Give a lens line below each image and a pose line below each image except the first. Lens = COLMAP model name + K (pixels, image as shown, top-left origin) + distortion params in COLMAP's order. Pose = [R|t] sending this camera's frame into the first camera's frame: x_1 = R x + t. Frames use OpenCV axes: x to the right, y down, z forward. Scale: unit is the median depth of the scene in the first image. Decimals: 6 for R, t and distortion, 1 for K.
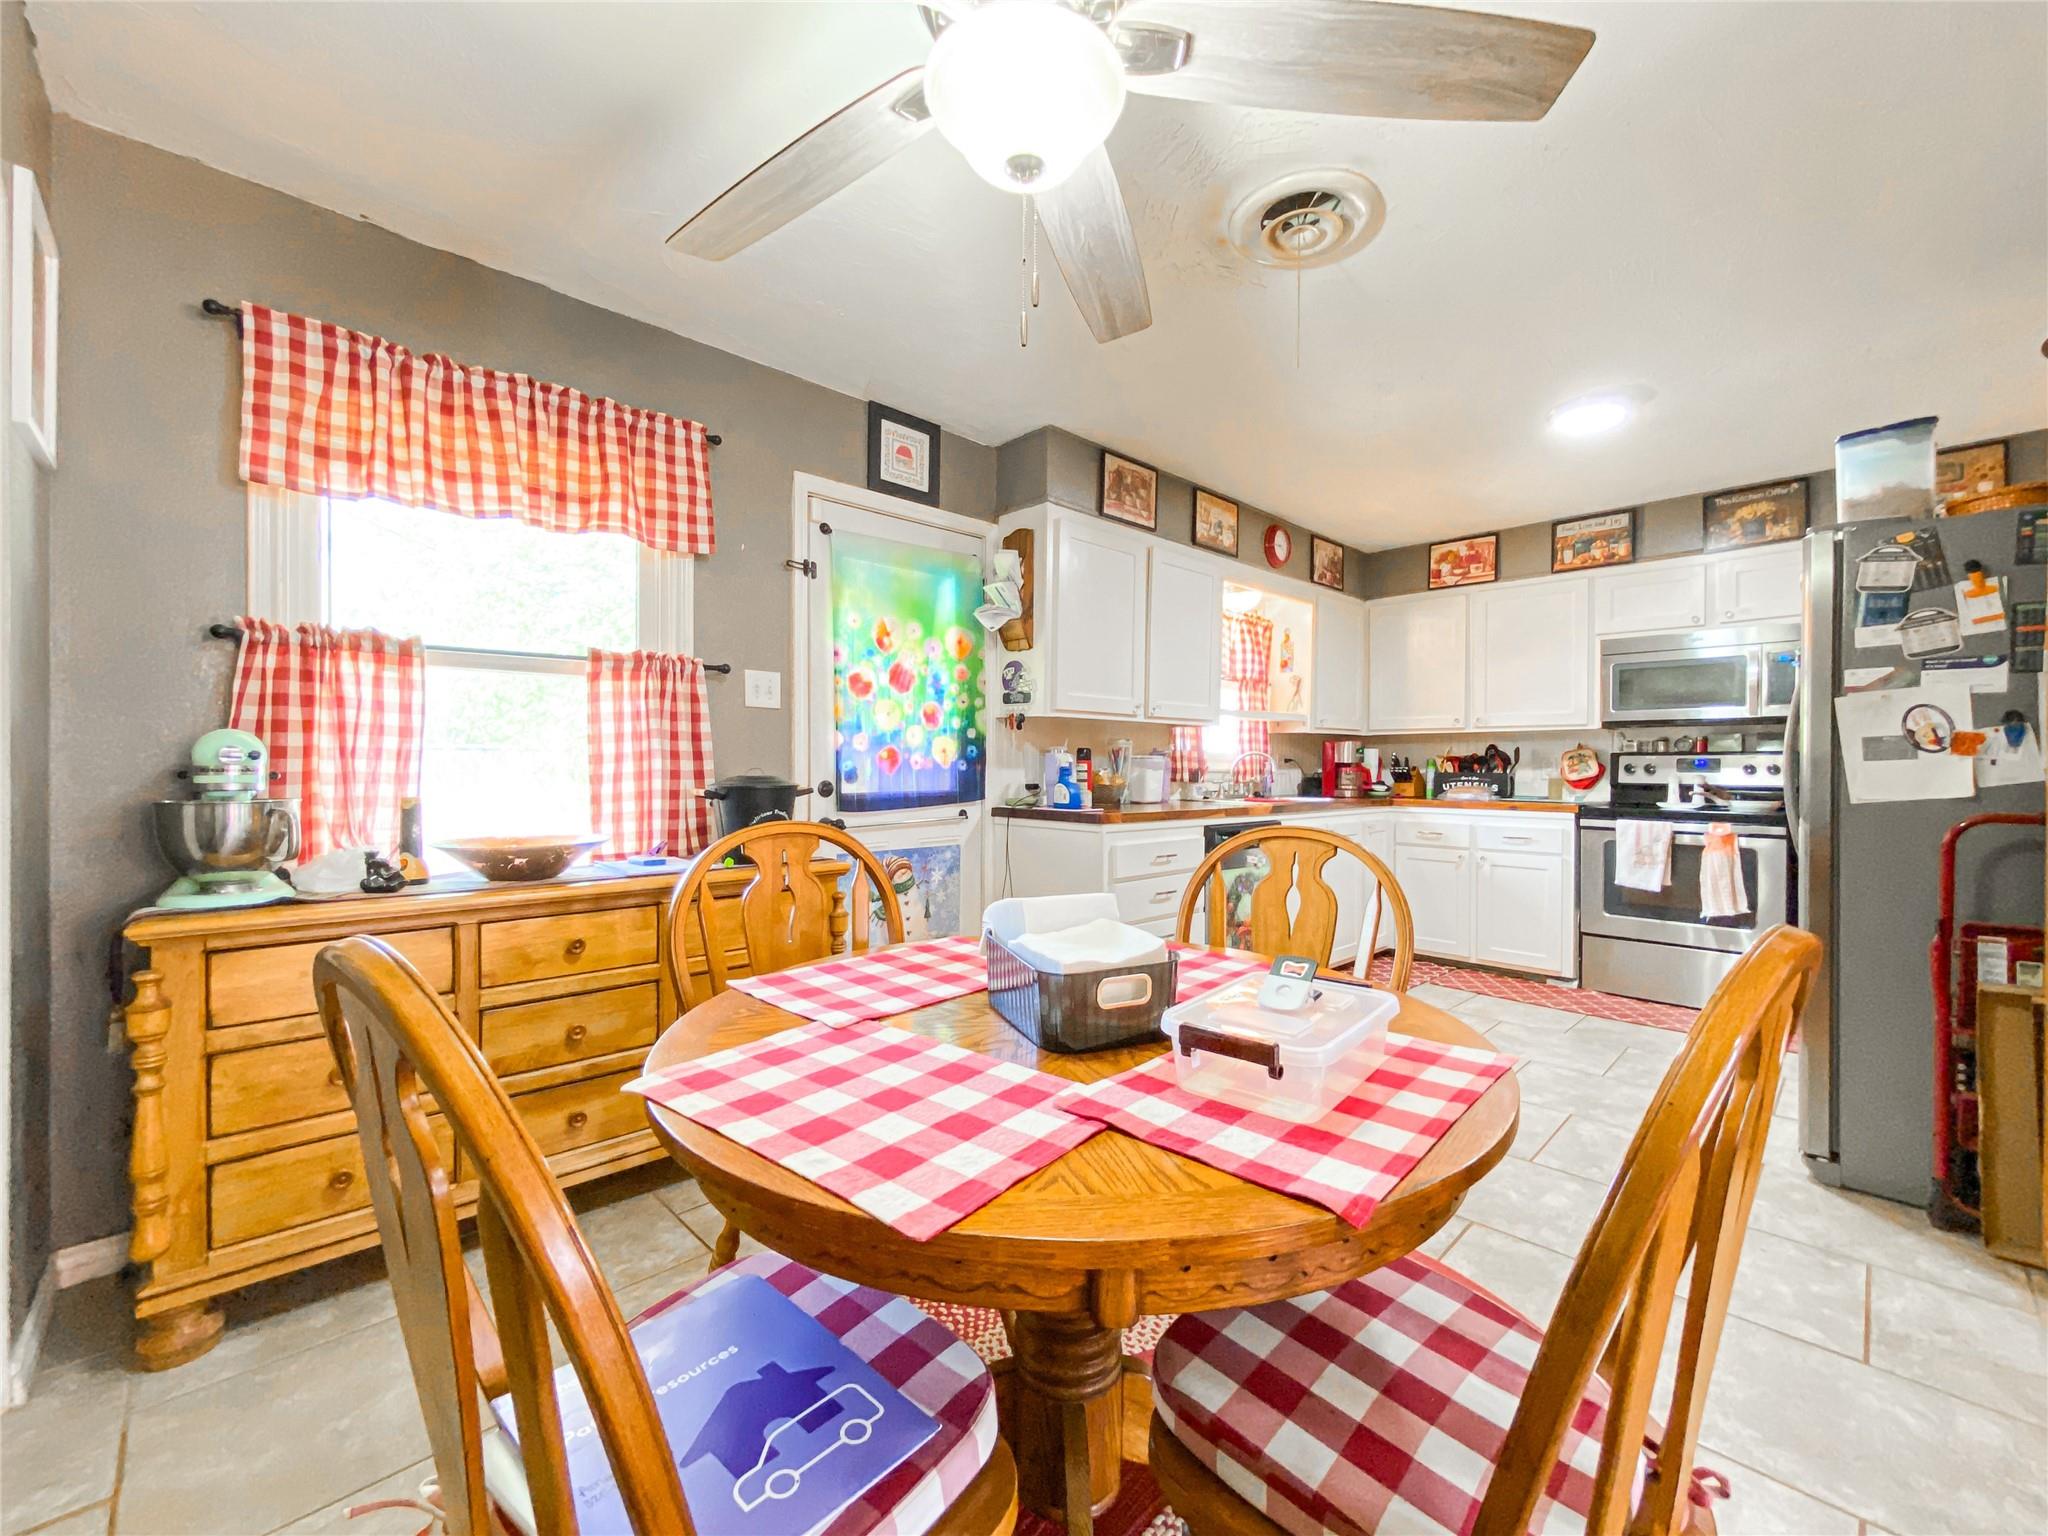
lens RADIAL K [[839.7, 0, 1032.2], [0, 839.7, 768.9], [0, 0, 1]] dist [0.006798, -0.001894]
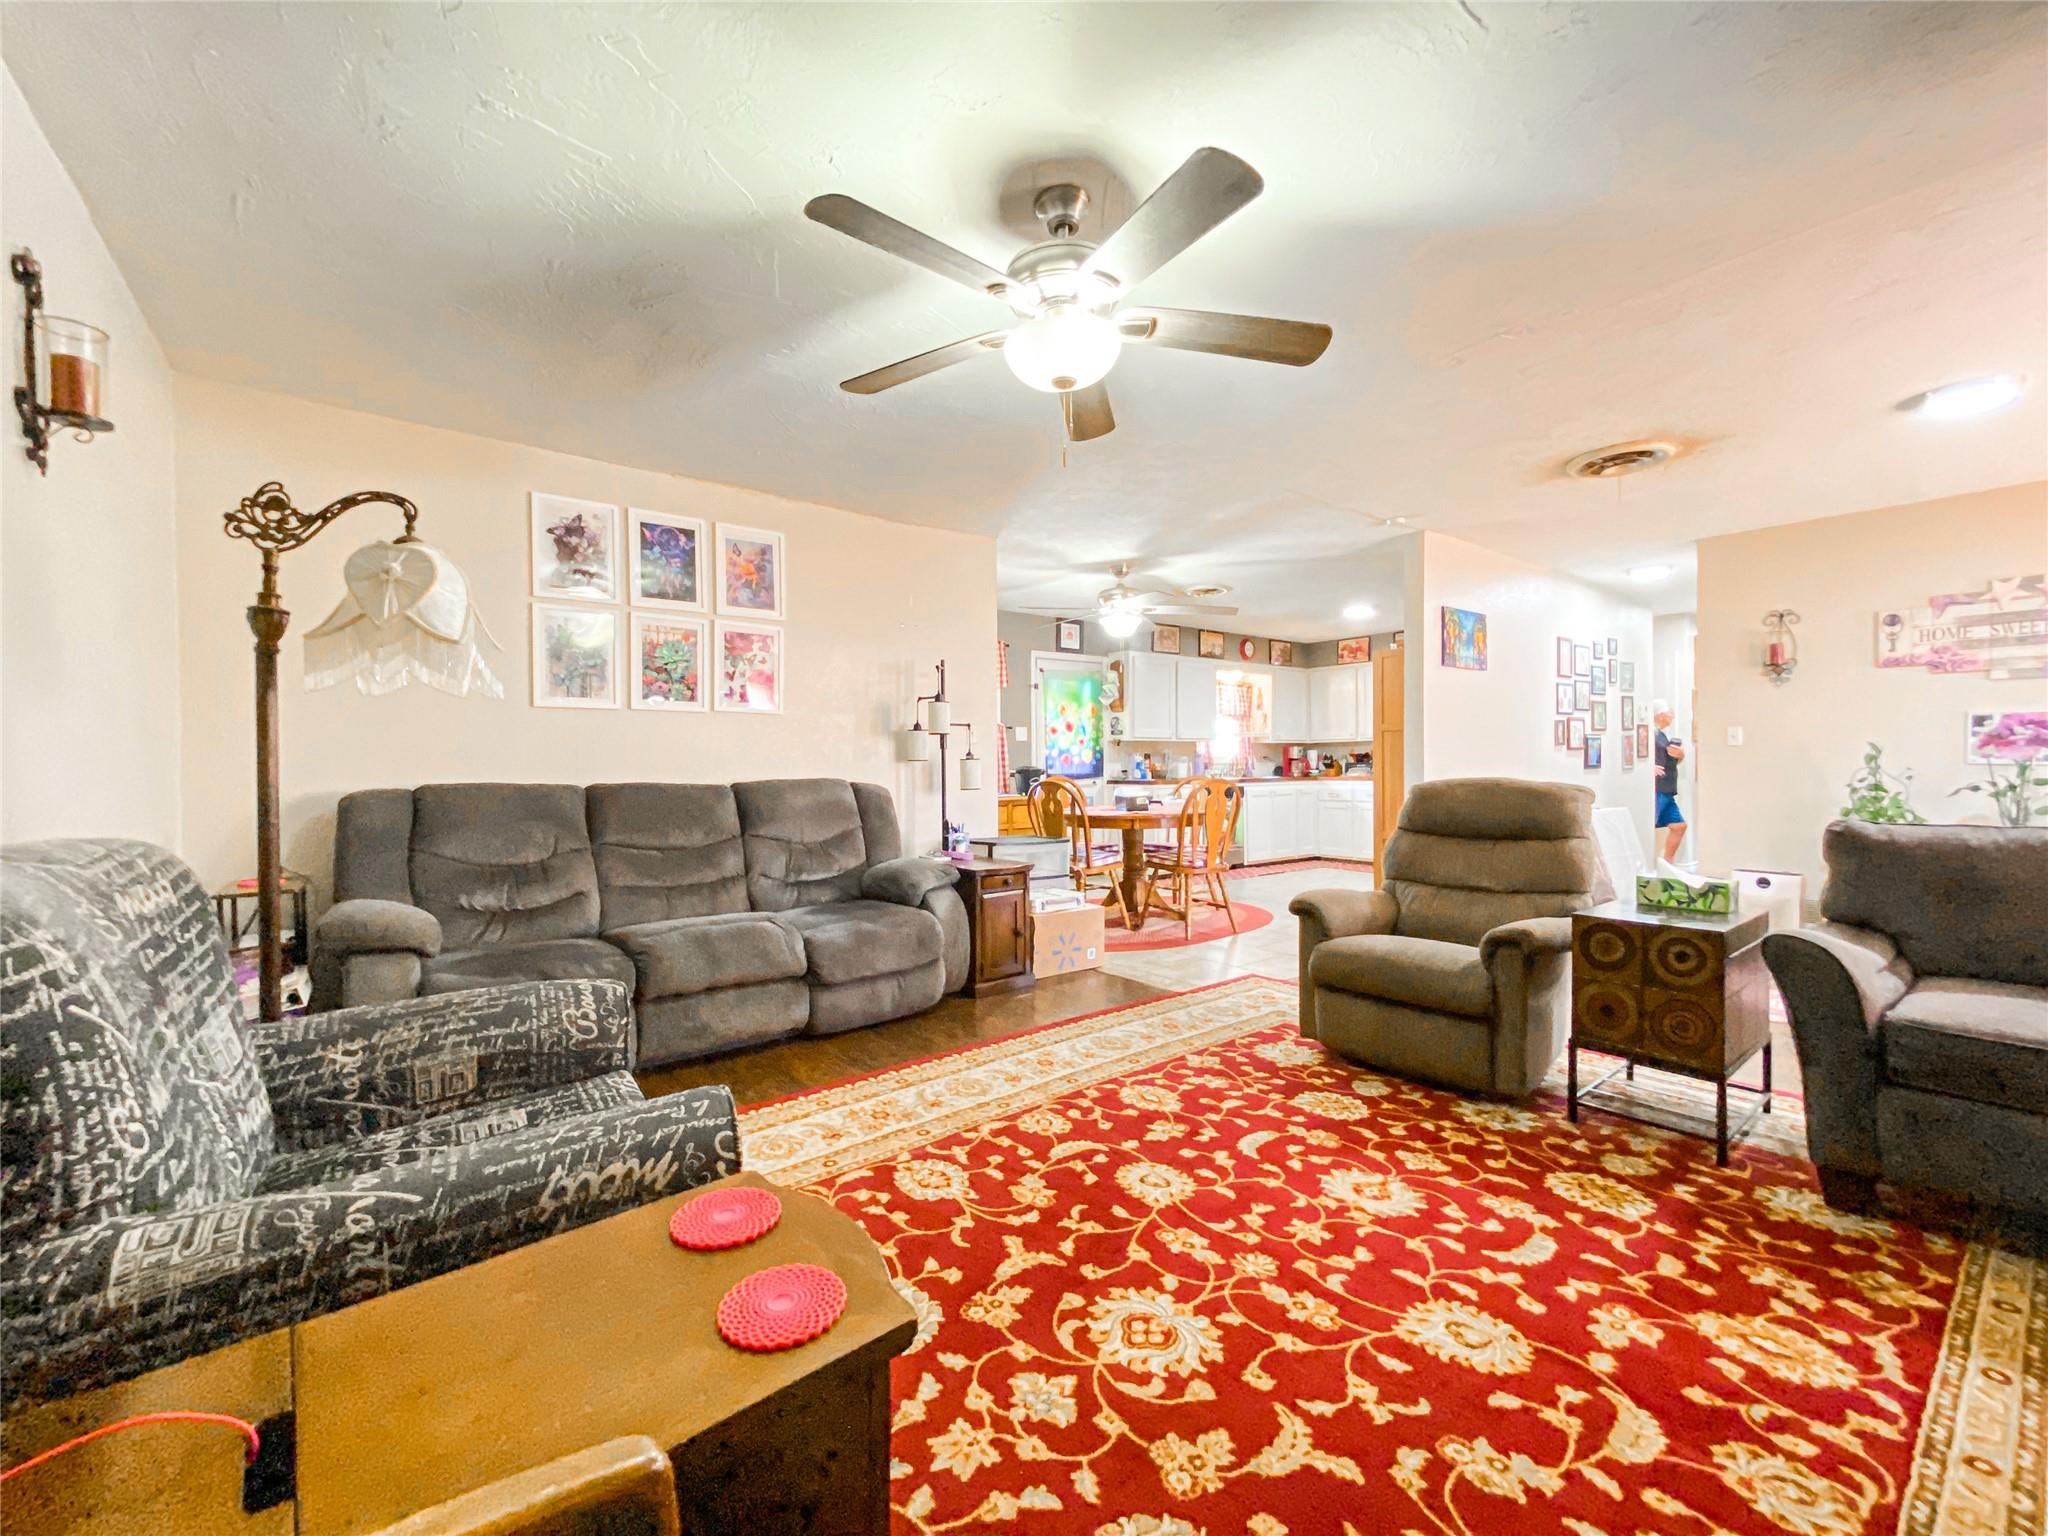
lens RADIAL K [[839.7, 0, 1029.6], [0, 839.7, 773.8], [0, 0, 1]] dist [0.006798, -0.001894]
pose [[0.993382, -0.016567, -0.113658, 0.002285], [0.016704, 0.999860, 0.000253, 0.022023], [0.113638, -0.002150, 0.993520, -1.195696]]
